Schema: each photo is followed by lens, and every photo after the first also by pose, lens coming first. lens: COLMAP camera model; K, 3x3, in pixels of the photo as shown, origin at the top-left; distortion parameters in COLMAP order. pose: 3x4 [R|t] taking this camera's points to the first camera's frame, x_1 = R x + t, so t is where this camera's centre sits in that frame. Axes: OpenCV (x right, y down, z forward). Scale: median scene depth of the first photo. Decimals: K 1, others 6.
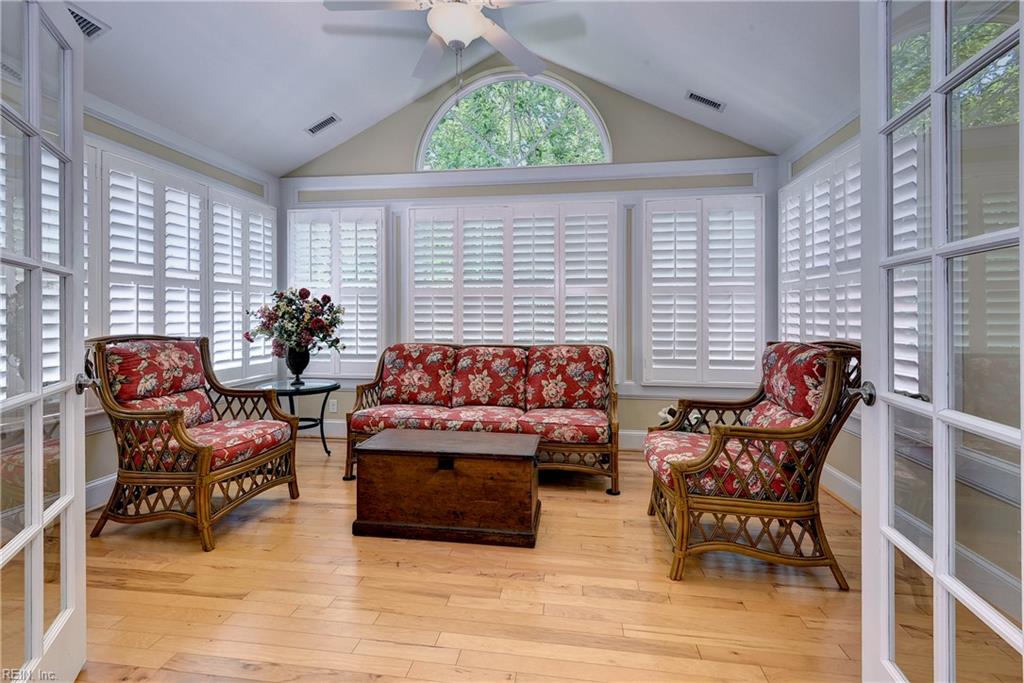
lens RADIAL K [[523.6, 0, 517.4], [0, 523.6, 333.4], [0, 0, 1]] dist [0.006464, 0.000048]
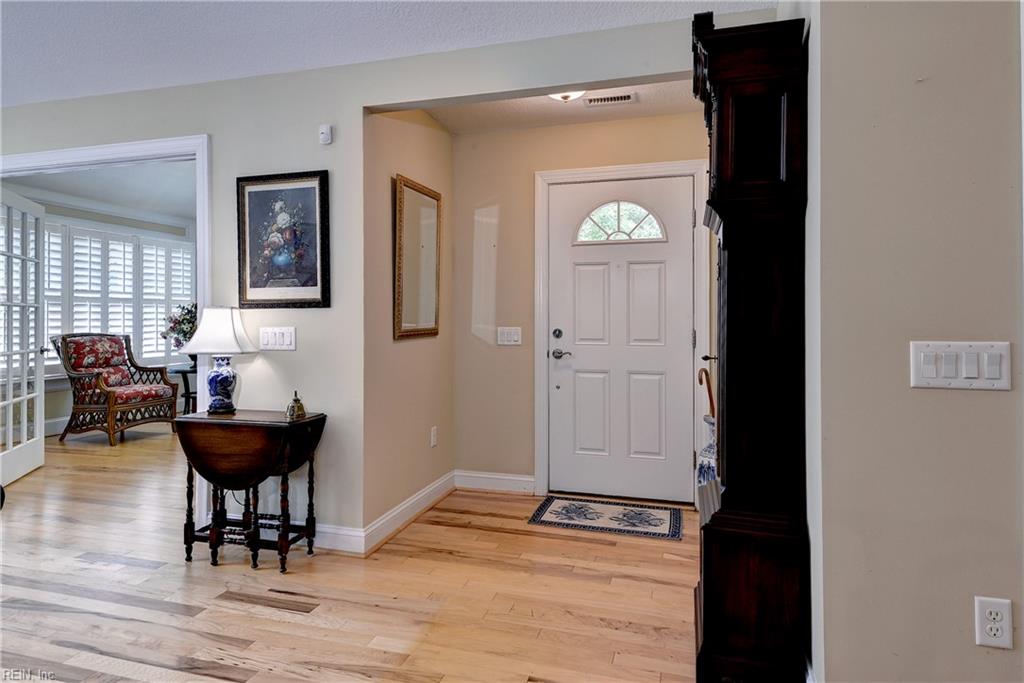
lens RADIAL K [[634.5, 0, 505.7], [0, 634.5, 342.8], [0, 0, 1]] dist [-0.010601, -0.001299]
pose [[0.991756, 0.004985, -0.128043, 0.848299], [-0.004277, 0.999974, 0.005800, 0.016624], [0.128069, -0.005204, 0.991752, -0.825844]]
